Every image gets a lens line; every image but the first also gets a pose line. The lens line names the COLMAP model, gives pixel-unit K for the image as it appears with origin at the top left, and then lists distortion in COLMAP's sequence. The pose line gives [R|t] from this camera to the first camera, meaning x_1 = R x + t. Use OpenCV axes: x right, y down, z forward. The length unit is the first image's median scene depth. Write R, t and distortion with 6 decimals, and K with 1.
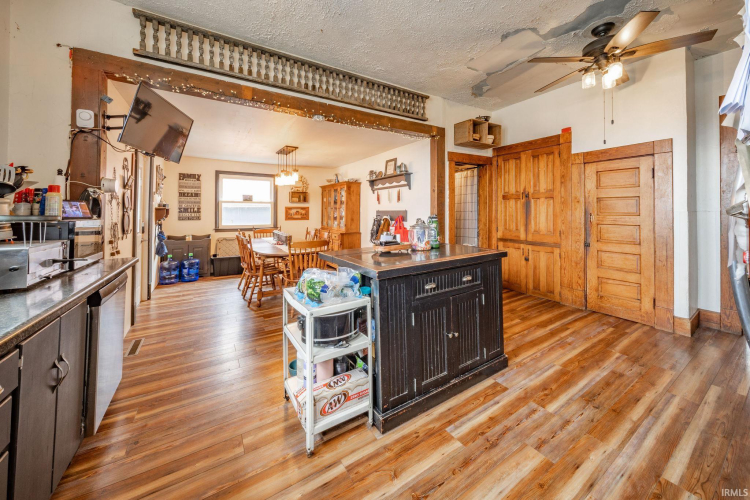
lens RADIAL K [[264.1, 0, 369.0], [0, 264.1, 209.0], [0, 0, 1]] dist [0.000875, -0.000063]
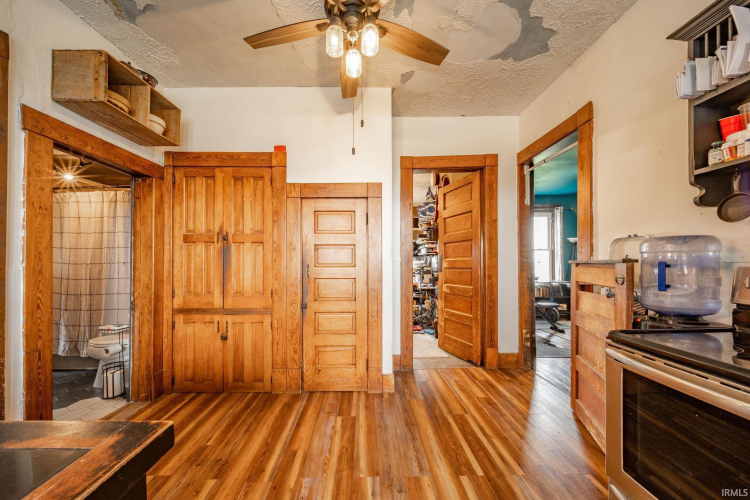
lens RADIAL K [[264.1, 0, 373.6], [0, 264.1, 261.2], [0, 0, 1]] dist [0.000875, -0.000063]
pose [[0.476029, 0.002247, 0.879427, 0.227943], [-0.003705, 0.999993, -0.000549, 0.005238], [-0.879422, -0.002997, 0.476034, 0.415953]]
